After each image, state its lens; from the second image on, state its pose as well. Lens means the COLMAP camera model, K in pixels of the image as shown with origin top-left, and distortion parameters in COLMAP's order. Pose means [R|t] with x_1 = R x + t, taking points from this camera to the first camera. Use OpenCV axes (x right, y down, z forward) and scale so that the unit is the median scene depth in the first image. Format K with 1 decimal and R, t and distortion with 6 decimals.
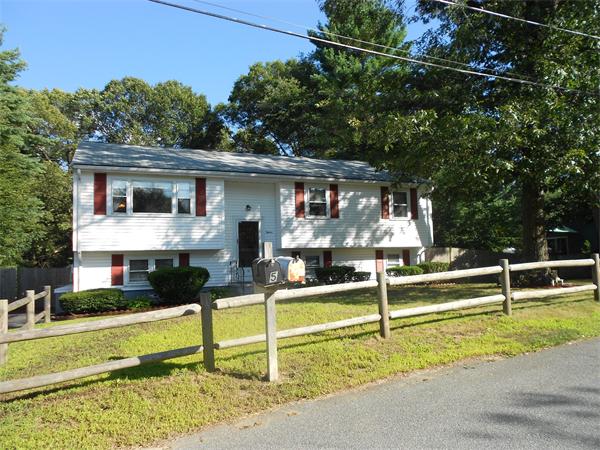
lens RADIAL K [[457.4, 0, 300.0], [0, 457.4, 225.0], [0, 0, 1]] dist [-0.007434, -0.003704]
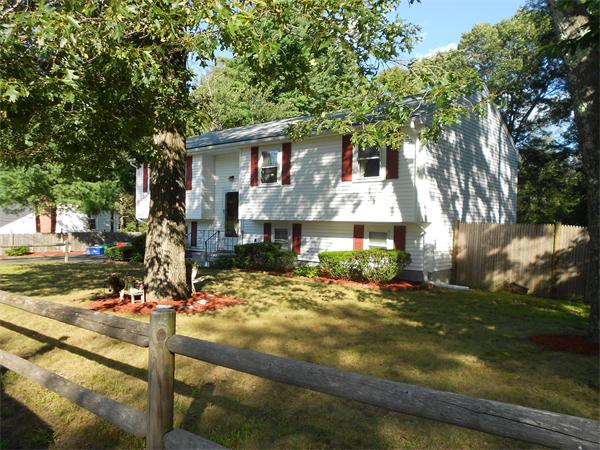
lens RADIAL K [[457.4, 0, 300.0], [0, 457.4, 225.0], [0, 0, 1]] dist [-0.007434, -0.003704]
pose [[0.417836, 0.045372, -0.907389, 0.839143], [0.050539, 0.996045, 0.073077, -0.001034], [0.907116, -0.076393, 0.413891, 0.679013]]
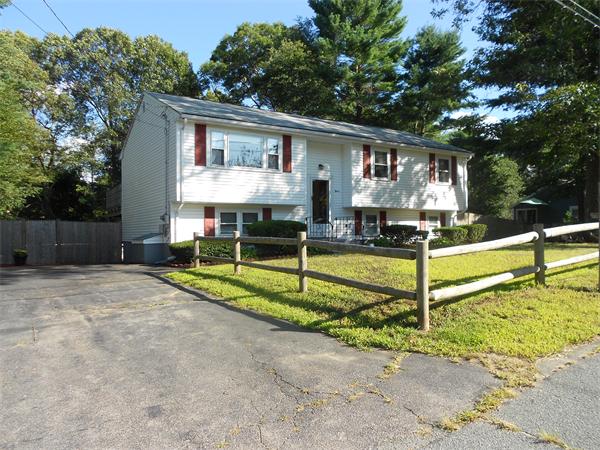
lens RADIAL K [[446.0, 0, 298.4], [0, 446.0, 235.8], [0, 0, 1]] dist [-0.010227, 0.000448]
pose [[0.989142, 0.022561, 0.145219, -0.295140], [-0.036198, 0.995105, 0.091960, 0.025925], [-0.142433, -0.096218, 0.985117, -0.010813]]
